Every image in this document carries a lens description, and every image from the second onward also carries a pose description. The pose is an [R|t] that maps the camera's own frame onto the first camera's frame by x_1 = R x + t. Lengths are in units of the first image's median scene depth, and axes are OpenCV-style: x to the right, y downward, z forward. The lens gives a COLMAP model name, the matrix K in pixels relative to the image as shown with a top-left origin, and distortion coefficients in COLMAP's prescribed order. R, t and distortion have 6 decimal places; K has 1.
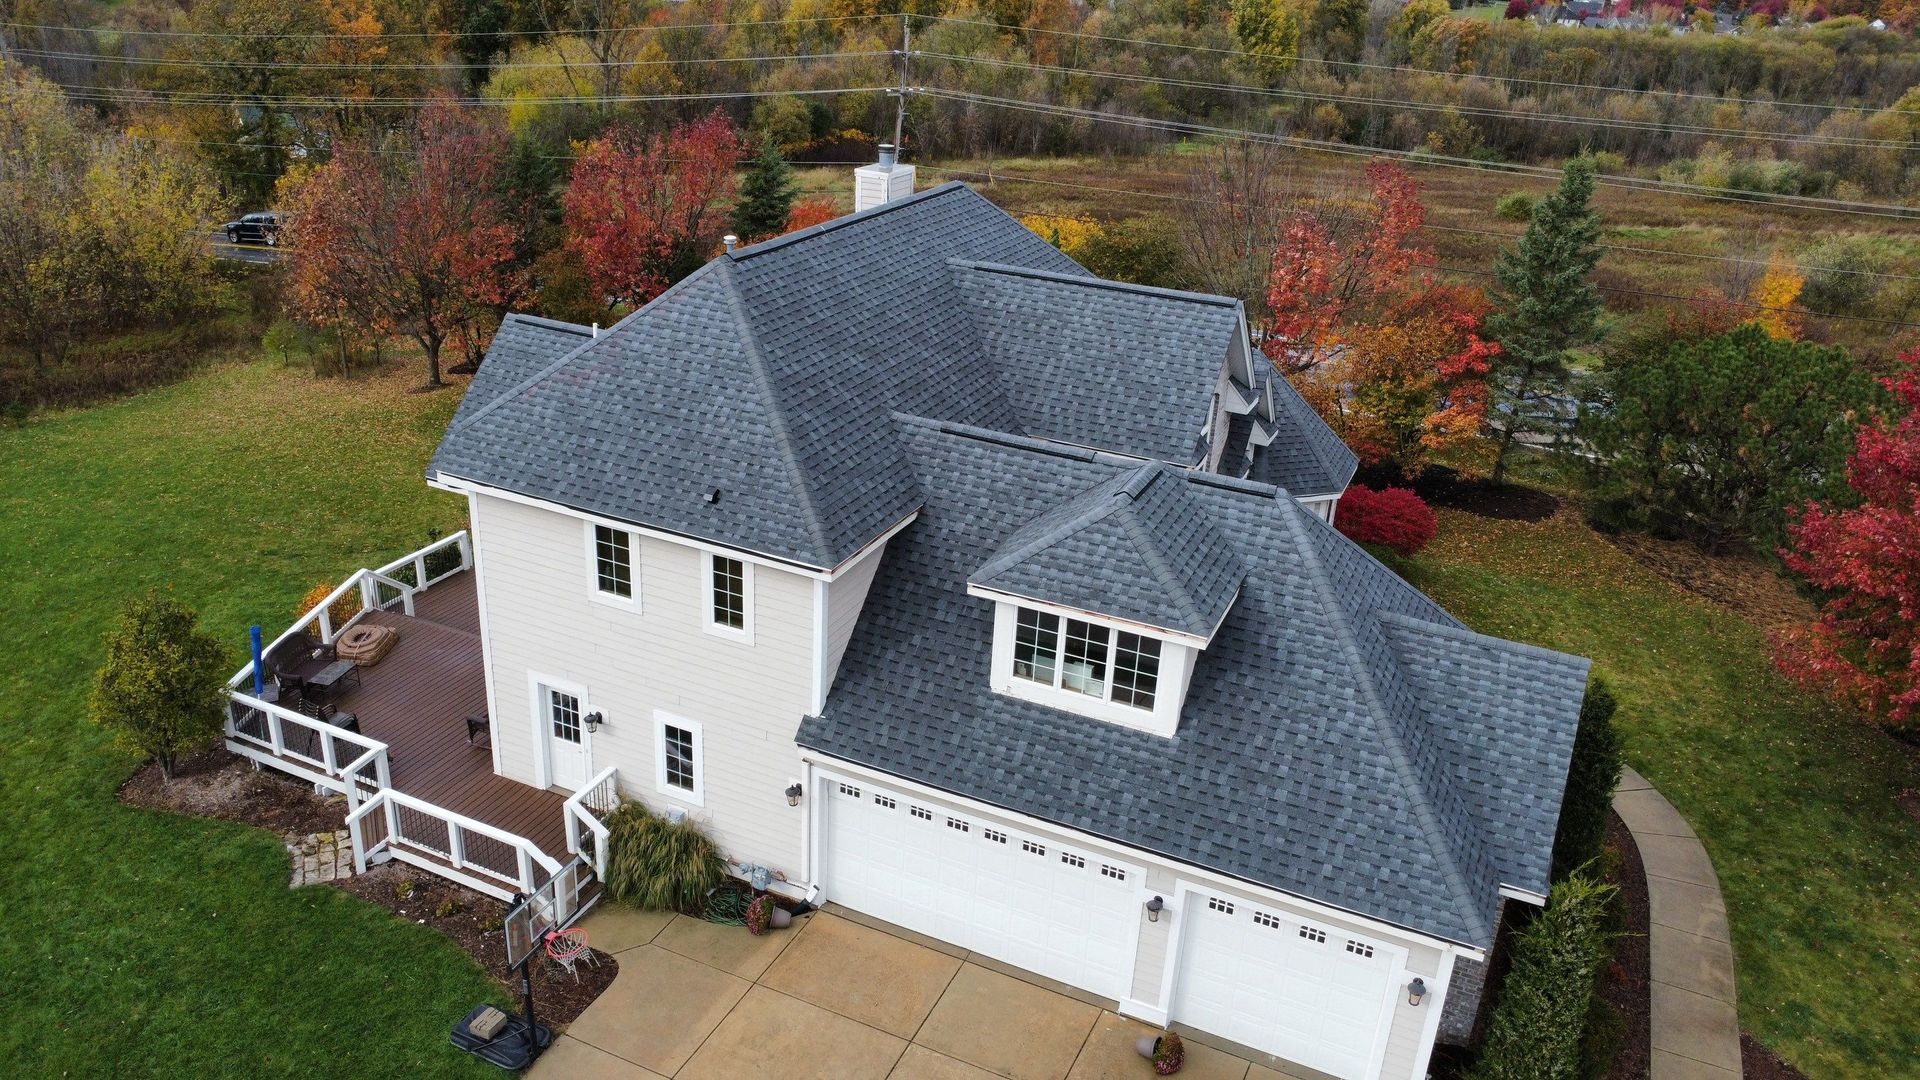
lens RADIAL K [[1397.1, 0, 950.8], [0, 1397.1, 519.1], [0, 0, 1]] dist [-0.017305, -0.015930]
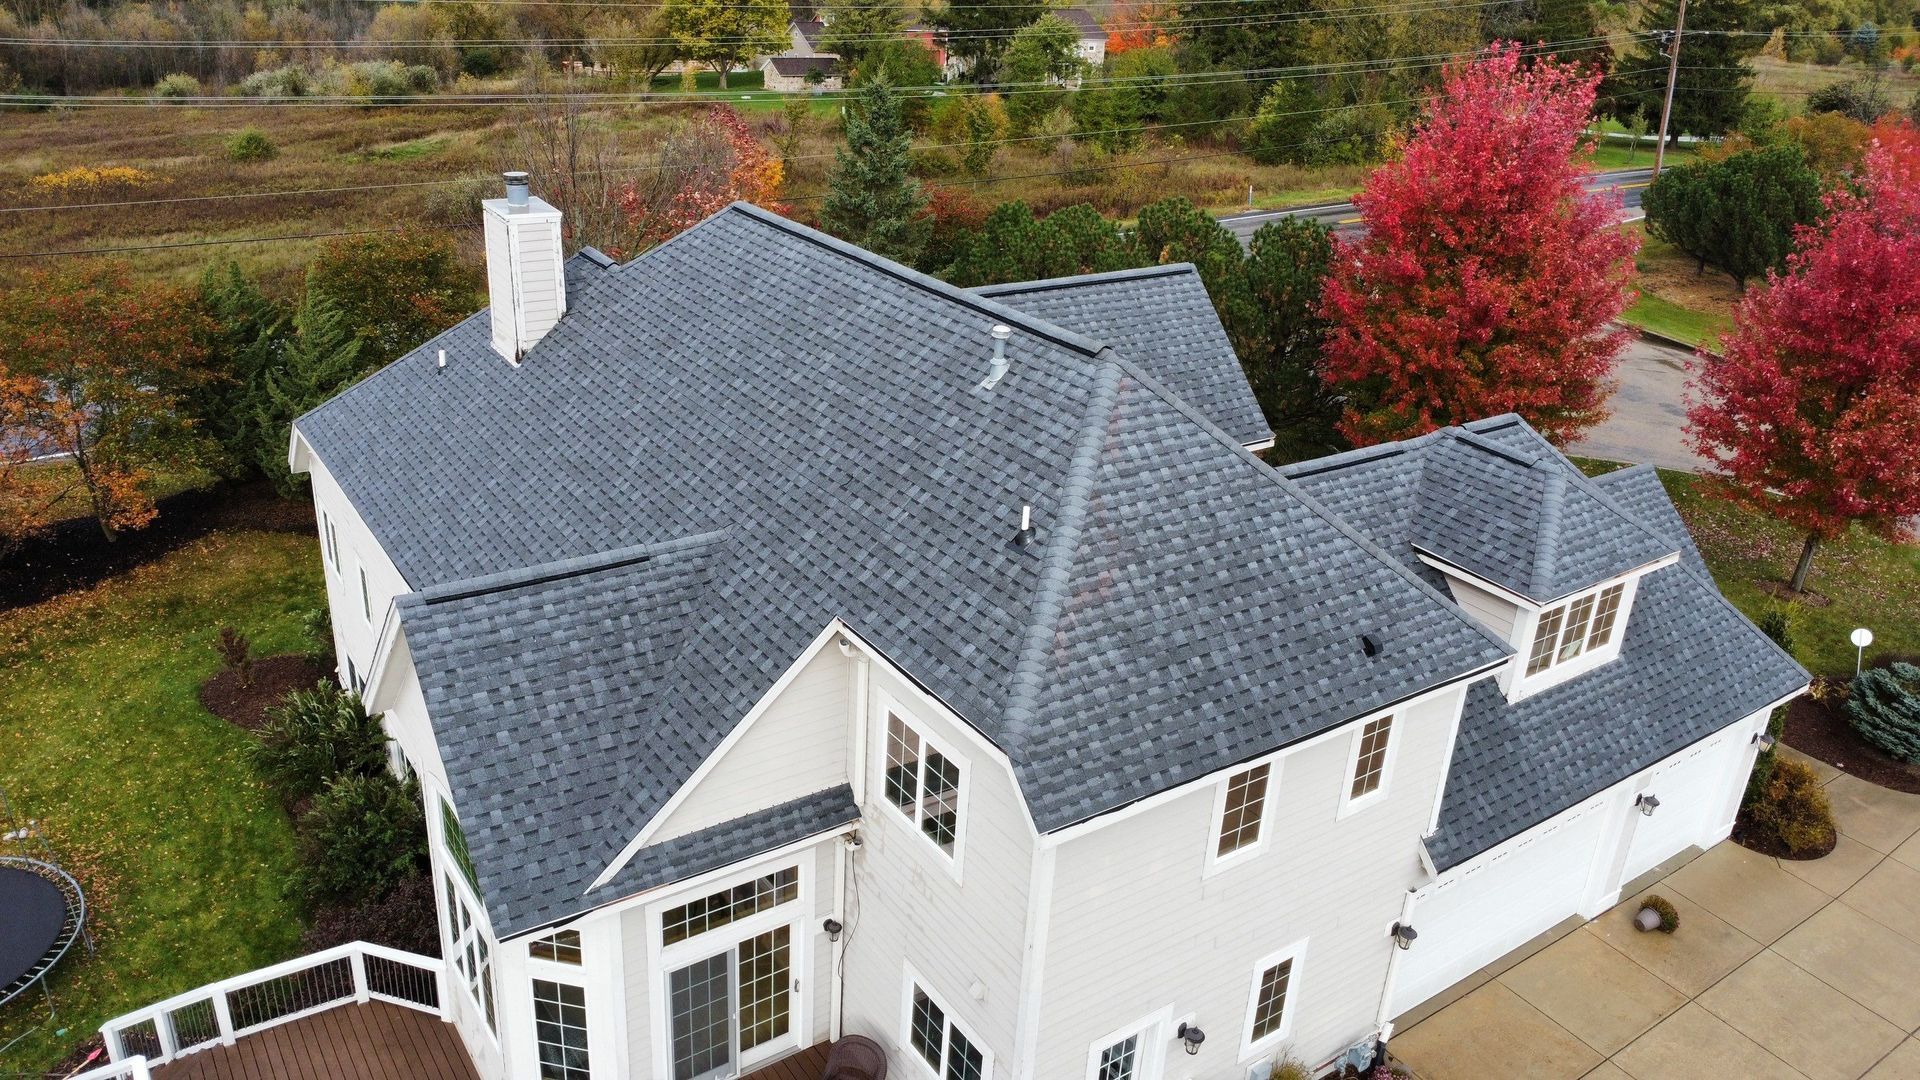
lens RADIAL K [[1397.1, 0, 961.7], [0, 1397.1, 533.3], [0, 0, 1]] dist [-0.017305, -0.015930]
pose [[0.509705, -0.363311, 0.779876, -0.815080], [0.305975, 0.923750, 0.230359, -0.301439], [-0.804102, 0.121208, 0.582004, 0.699013]]
